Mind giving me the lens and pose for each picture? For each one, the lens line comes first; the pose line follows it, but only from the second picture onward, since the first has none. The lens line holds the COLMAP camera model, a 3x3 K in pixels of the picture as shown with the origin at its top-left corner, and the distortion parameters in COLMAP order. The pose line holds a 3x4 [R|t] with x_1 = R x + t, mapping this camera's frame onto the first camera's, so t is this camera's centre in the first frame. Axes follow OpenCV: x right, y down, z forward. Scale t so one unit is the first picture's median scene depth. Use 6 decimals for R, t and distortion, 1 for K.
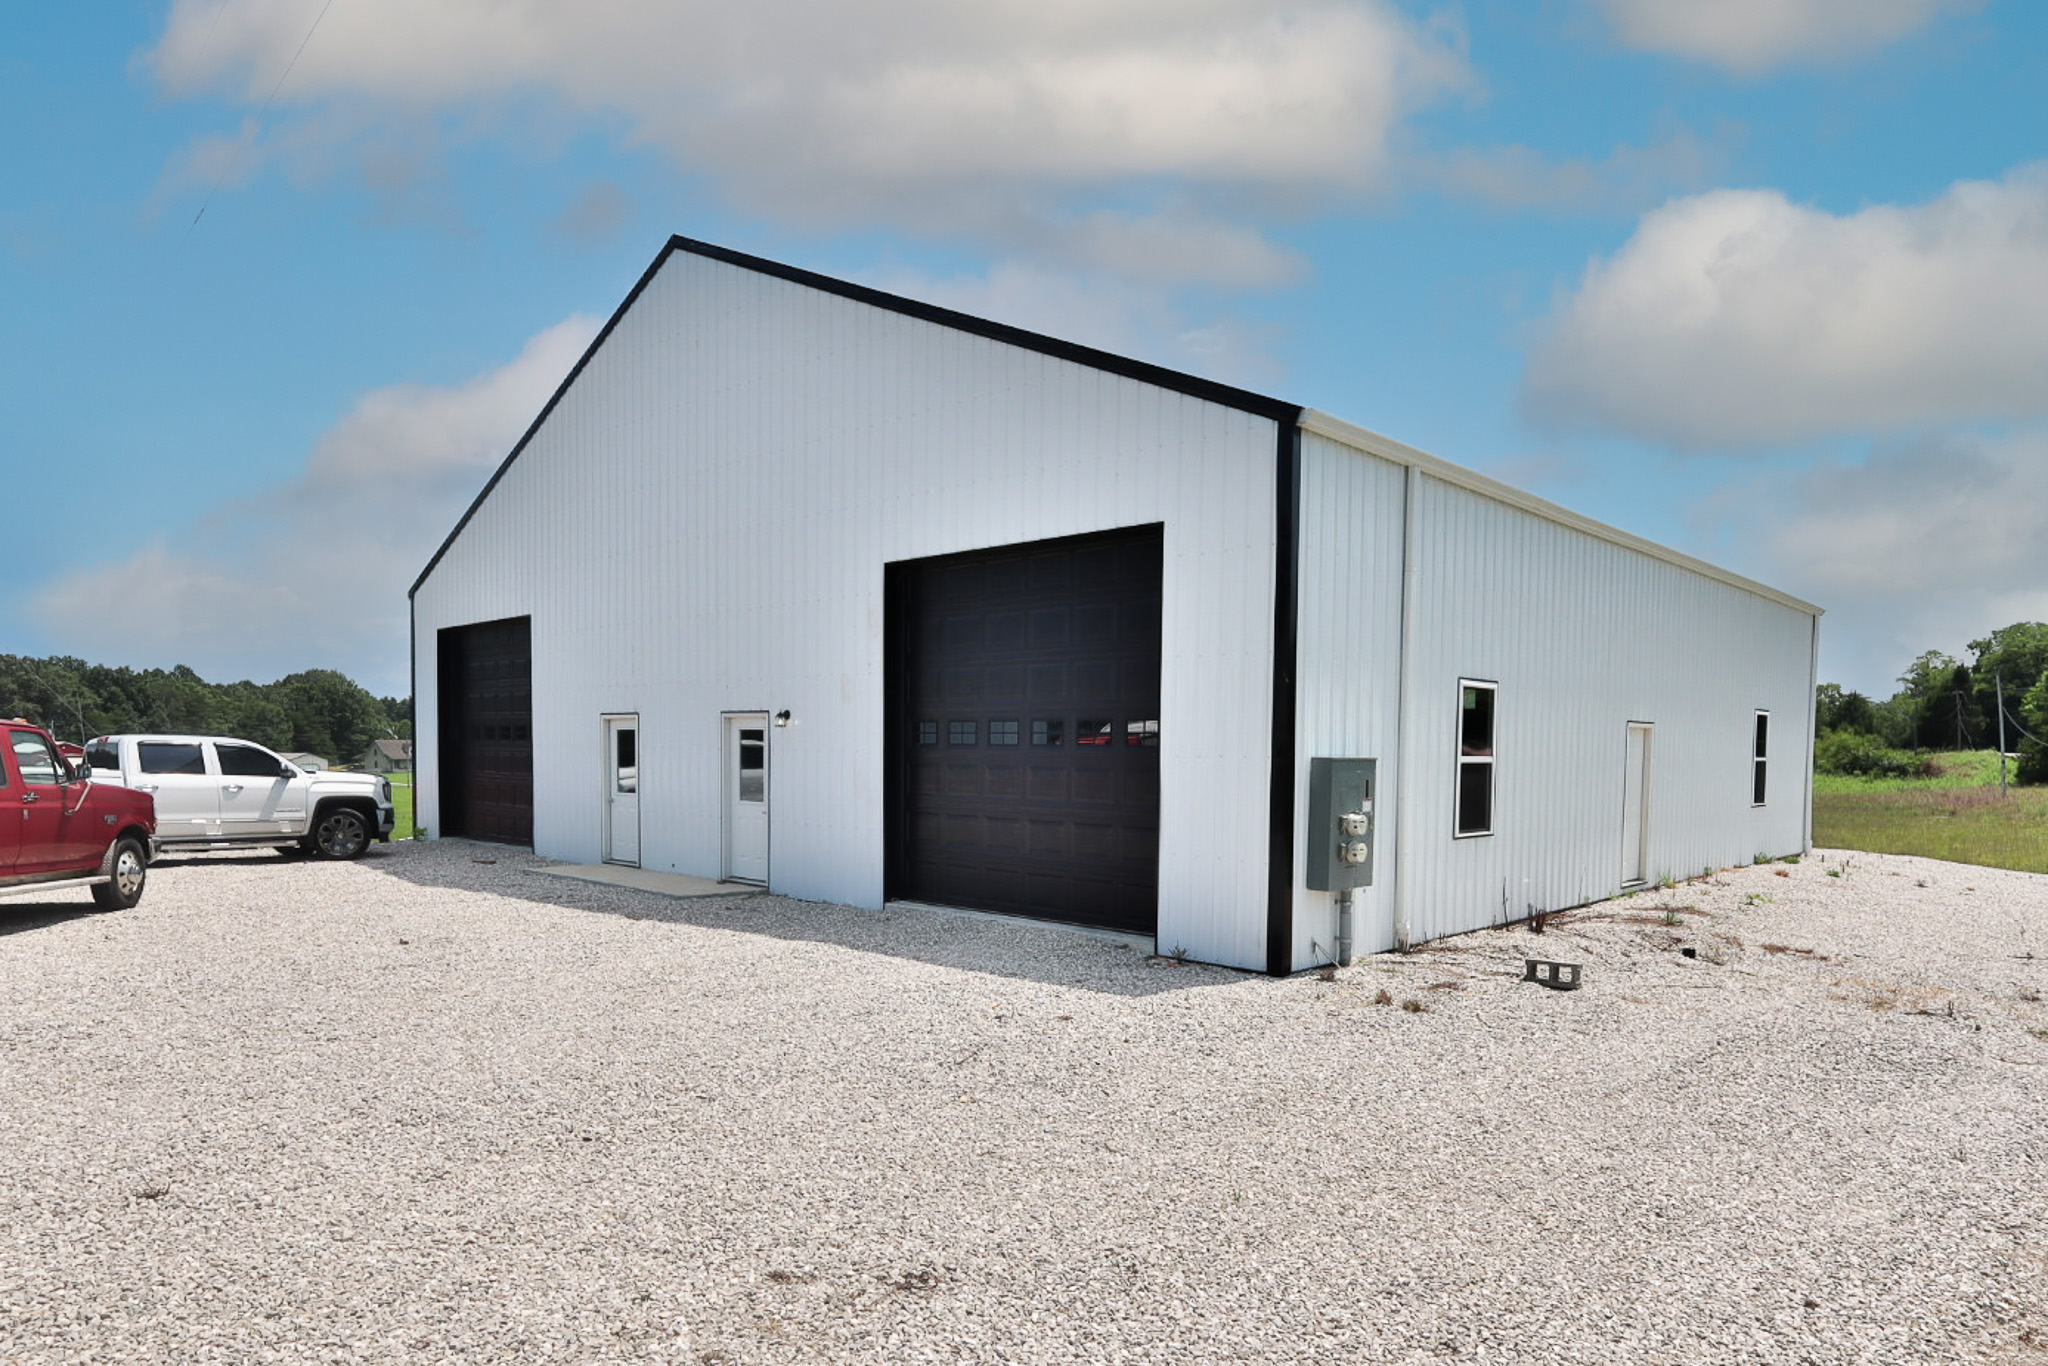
lens RADIAL K [[1235.8, 0, 1021.7], [0, 1235.8, 778.0], [0, 0, 1]] dist [-0.010199, -0.001127]
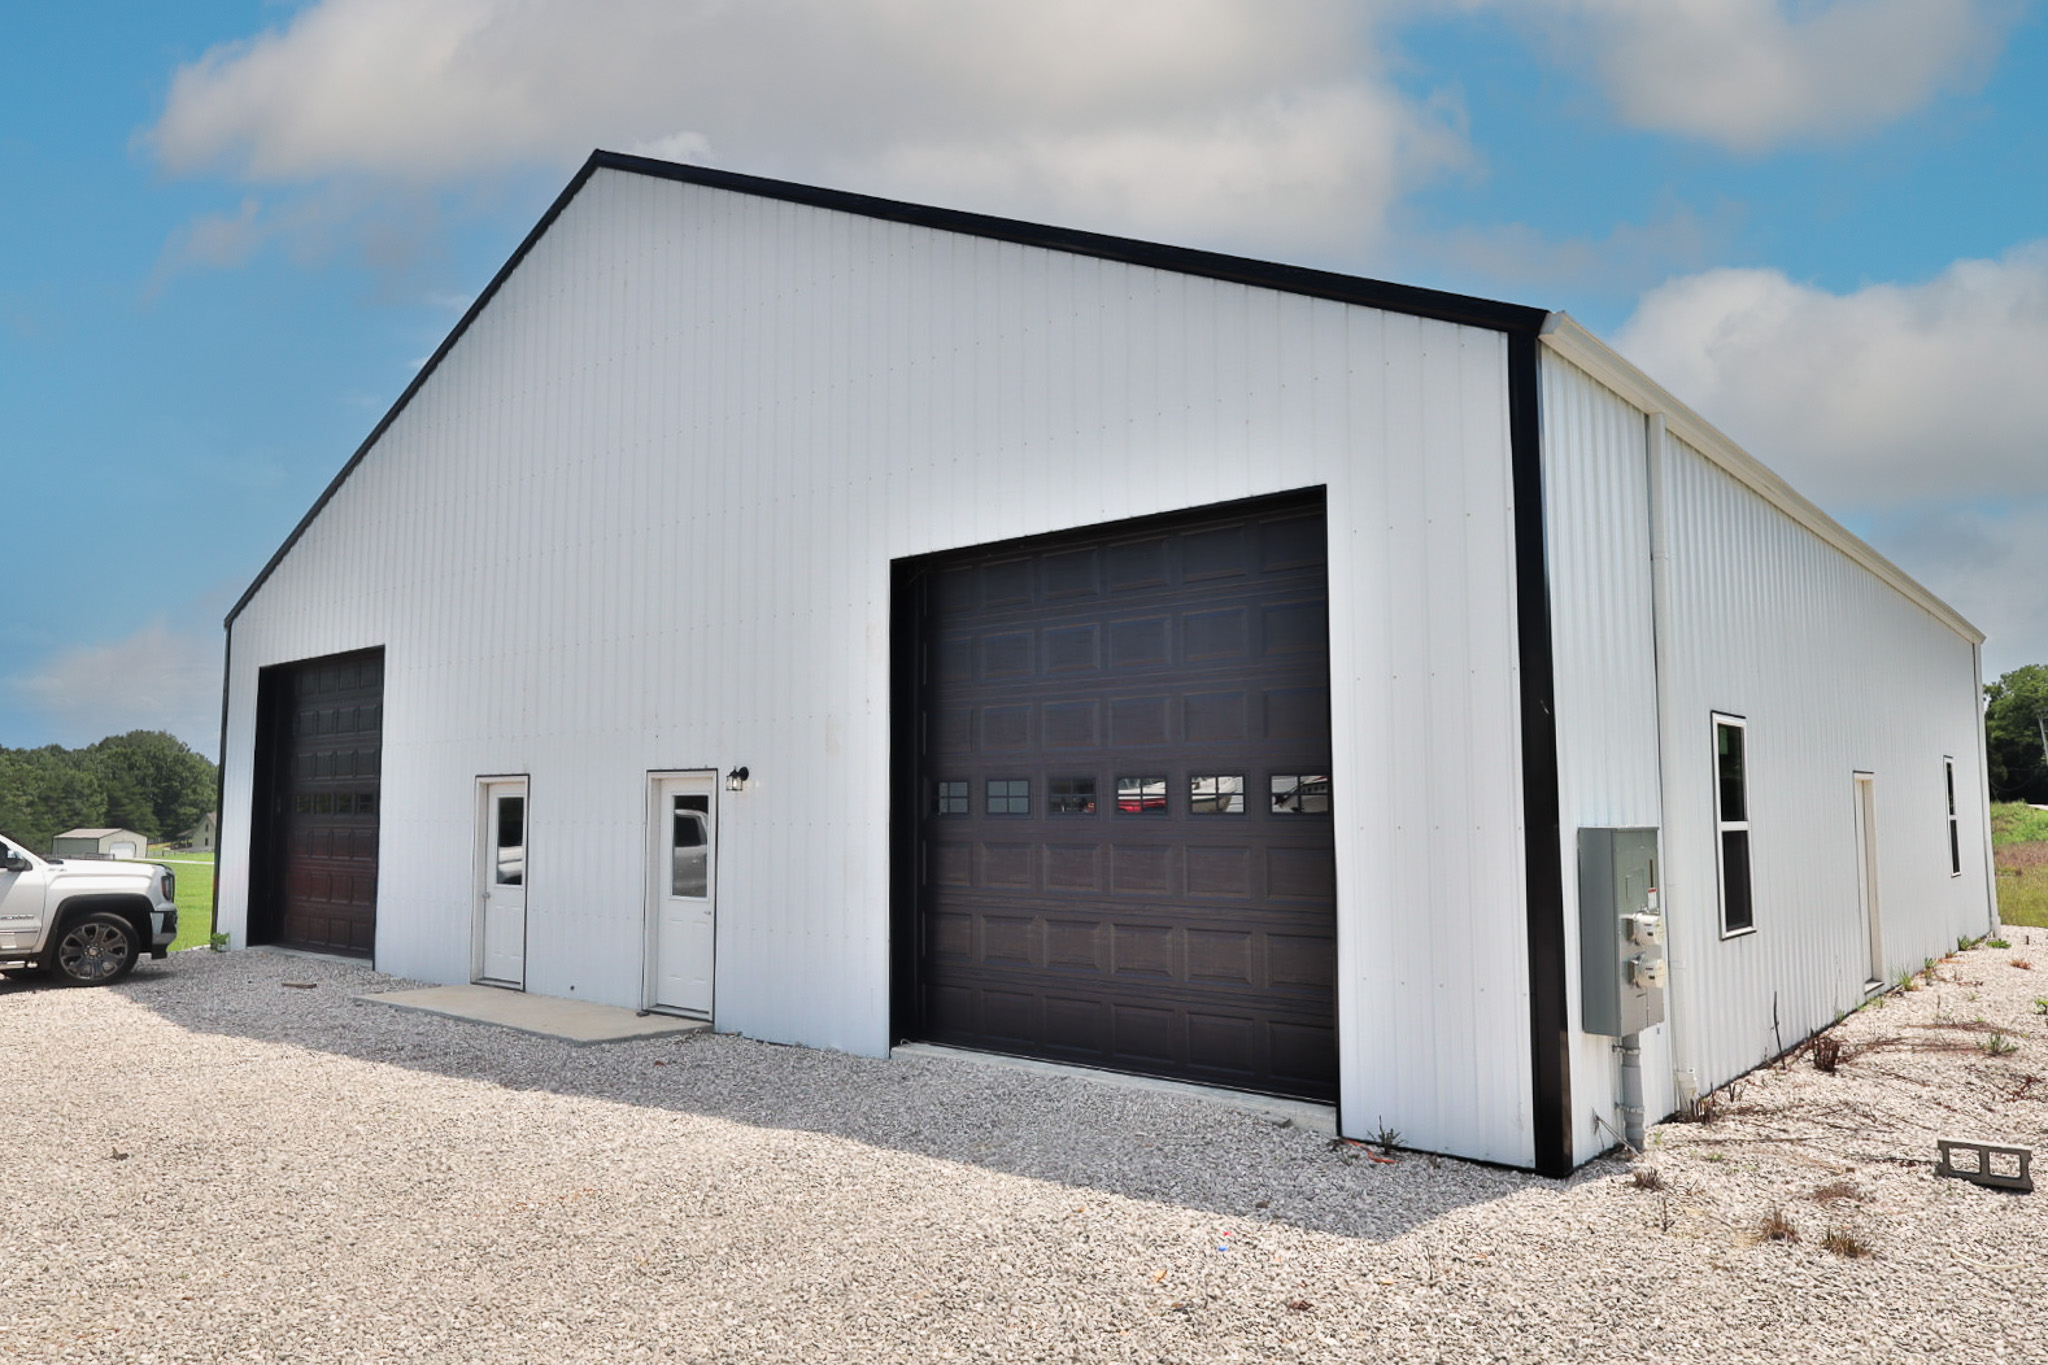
lens RADIAL K [[1277.9, 0, 1024.0], [0, 1277.9, 682.5], [0, 0, 1]] dist [0.003573, 0.001325]
pose [[0.997424, -0.005354, 0.071531, -0.079379], [0.014216, 0.992186, -0.123959, -0.009547], [-0.070309, 0.124657, 0.989706, 0.245475]]
